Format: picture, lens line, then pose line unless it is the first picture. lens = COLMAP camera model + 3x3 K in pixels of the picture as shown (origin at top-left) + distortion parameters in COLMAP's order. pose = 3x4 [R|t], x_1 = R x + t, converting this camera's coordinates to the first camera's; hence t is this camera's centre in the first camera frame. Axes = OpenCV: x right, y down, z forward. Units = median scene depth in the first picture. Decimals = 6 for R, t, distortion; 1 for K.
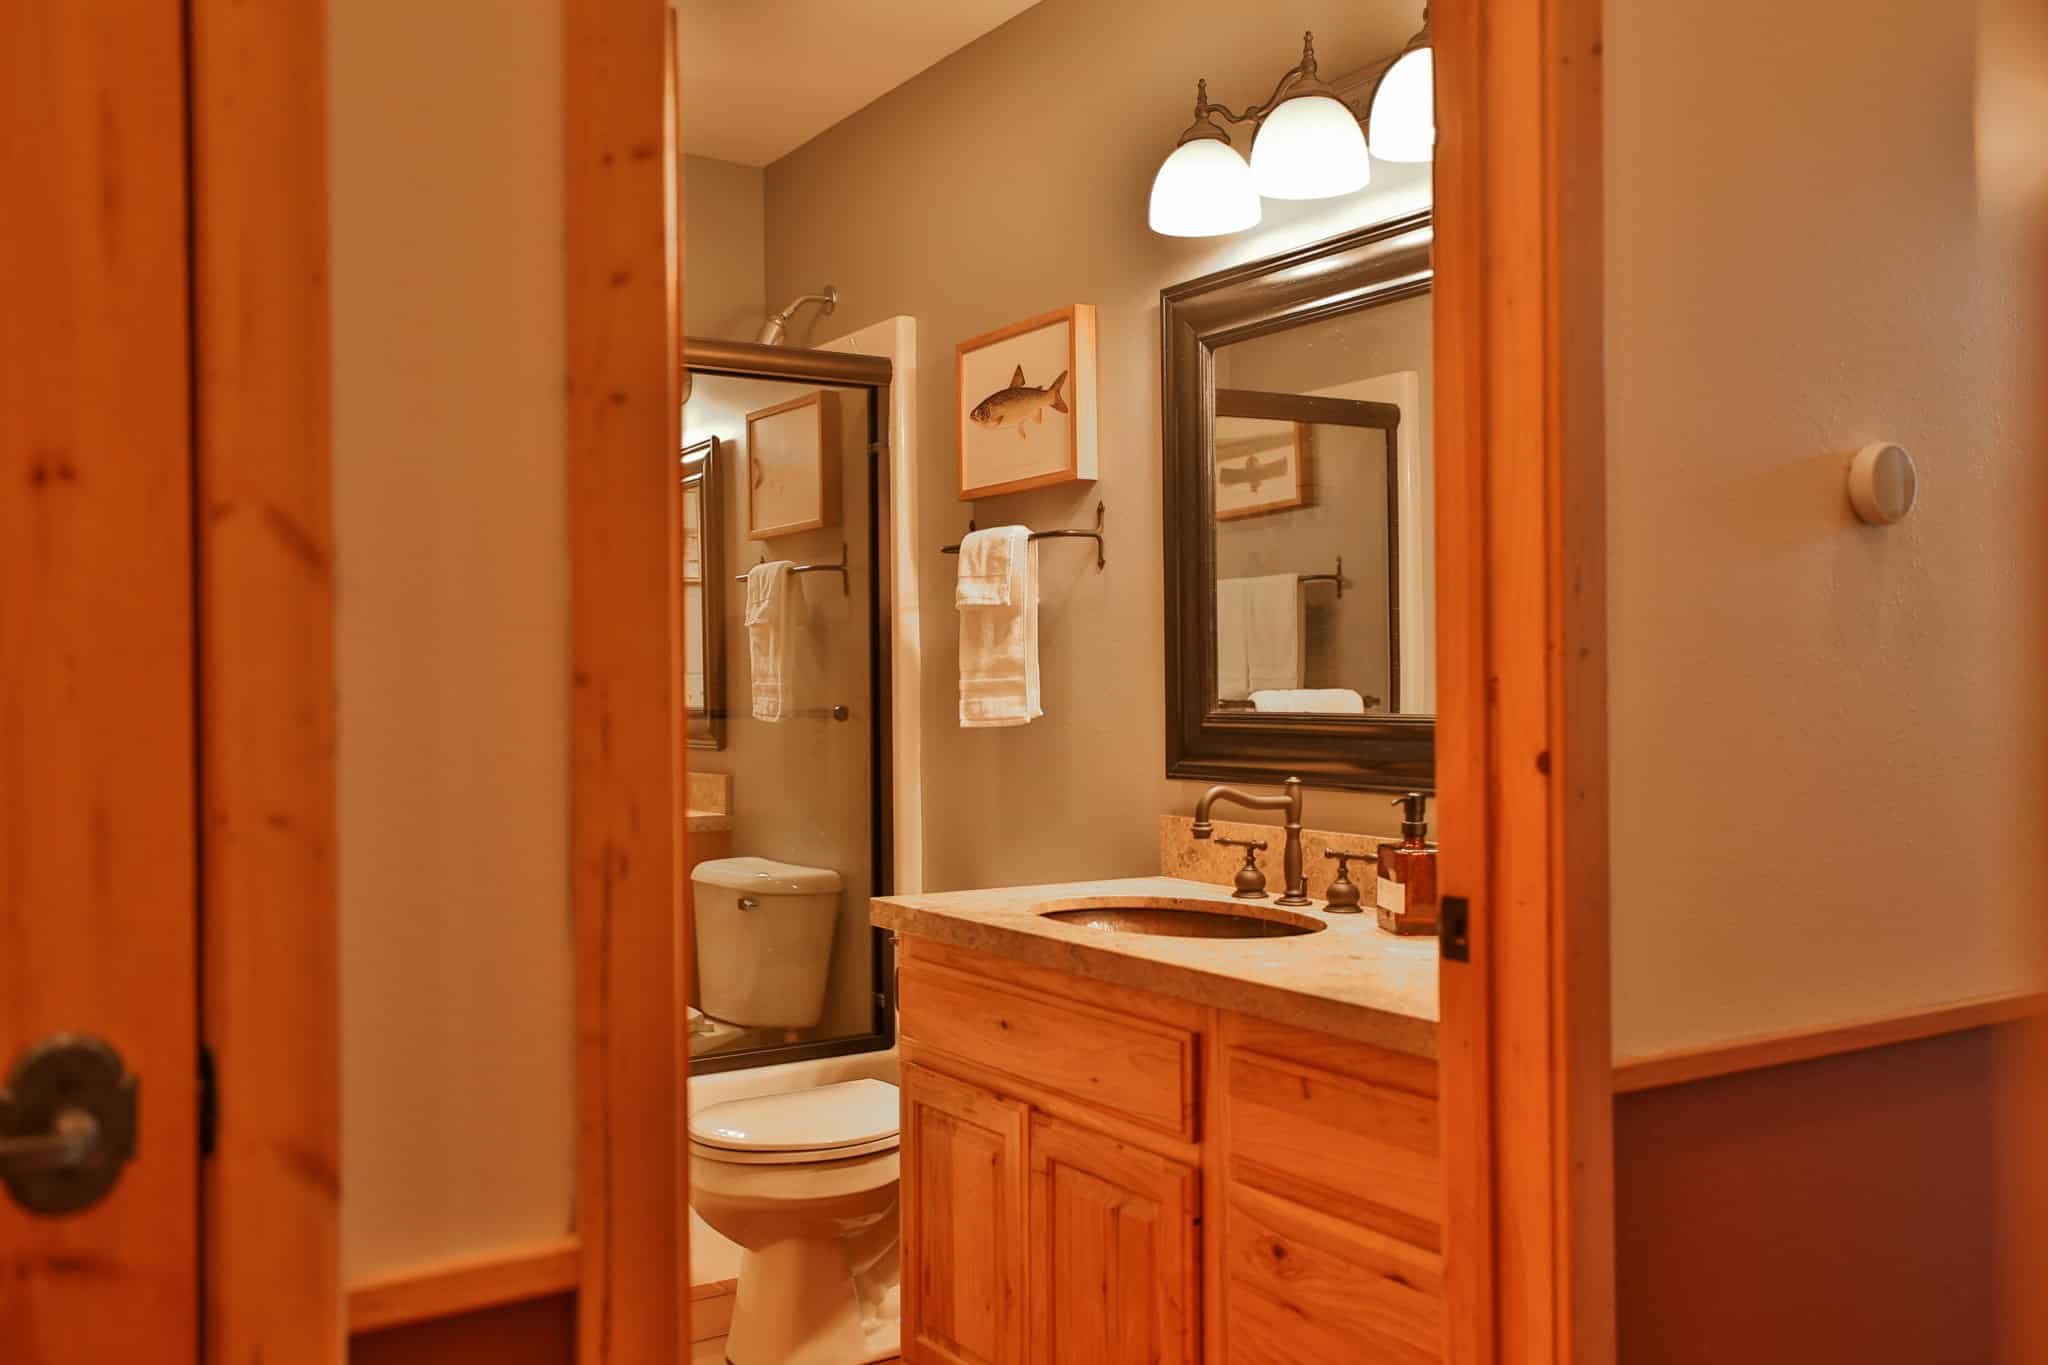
lens RADIAL K [[1784.0, 0, 1022.2], [0, 1784.0, 656.7], [0, 0, 1]] dist [0.002983, -0.000465]
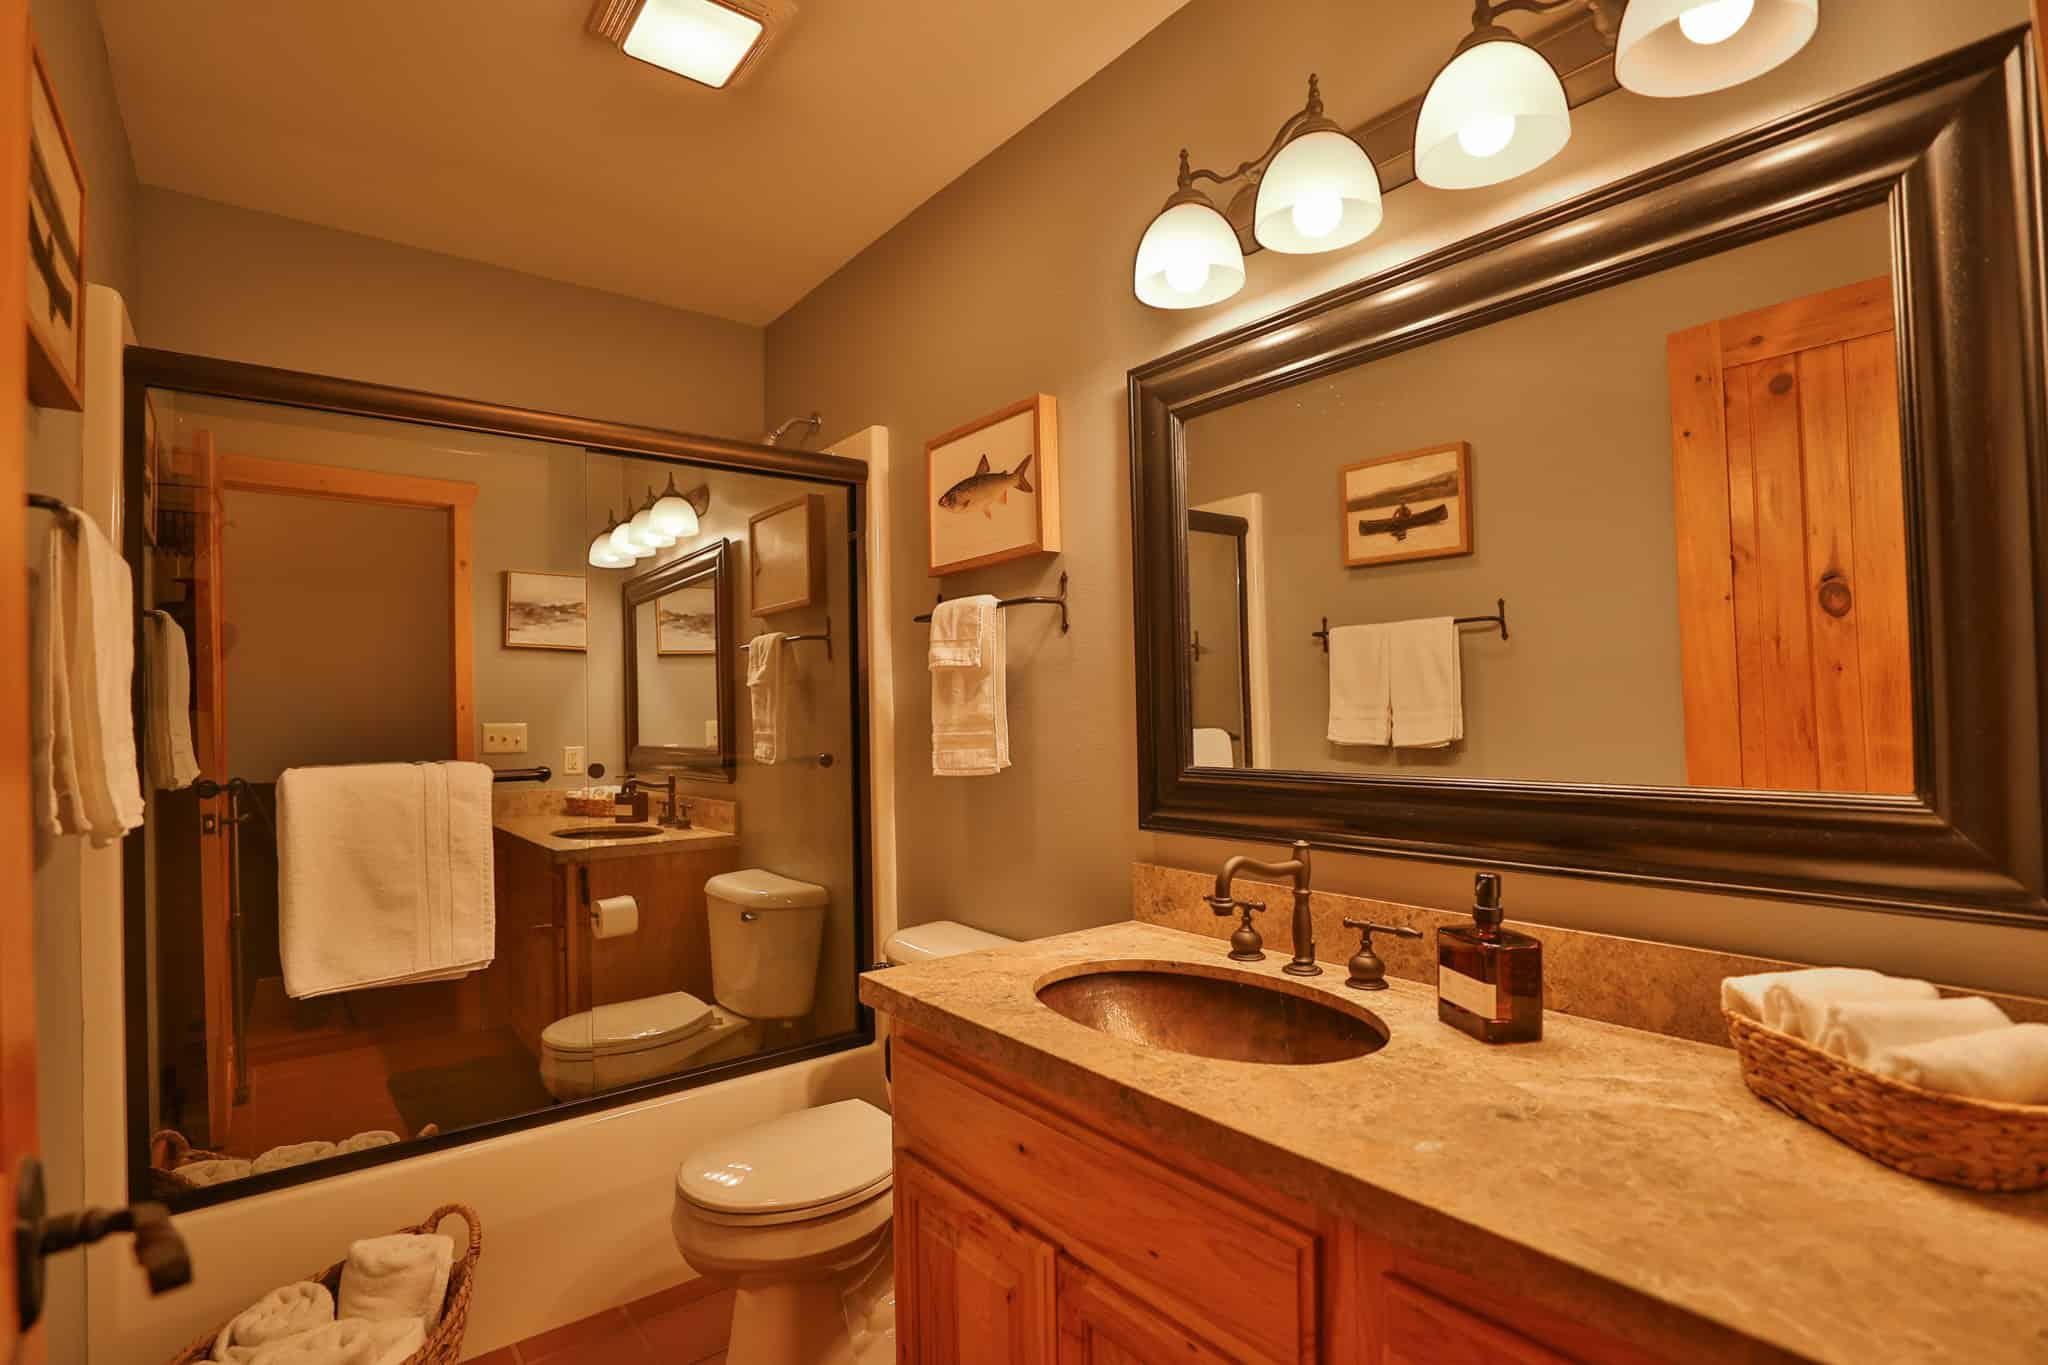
lens RADIAL K [[985.2, 0, 1030.9], [0, 985.2, 692.7], [0, 0, 1]] dist [-0.044741, 0.012668]
pose [[0.994566, -0.006560, 0.103903, -0.038702], [0.007306, 0.999950, -0.006801, -0.008036], [-0.103853, 0.007523, 0.994564, 0.383933]]
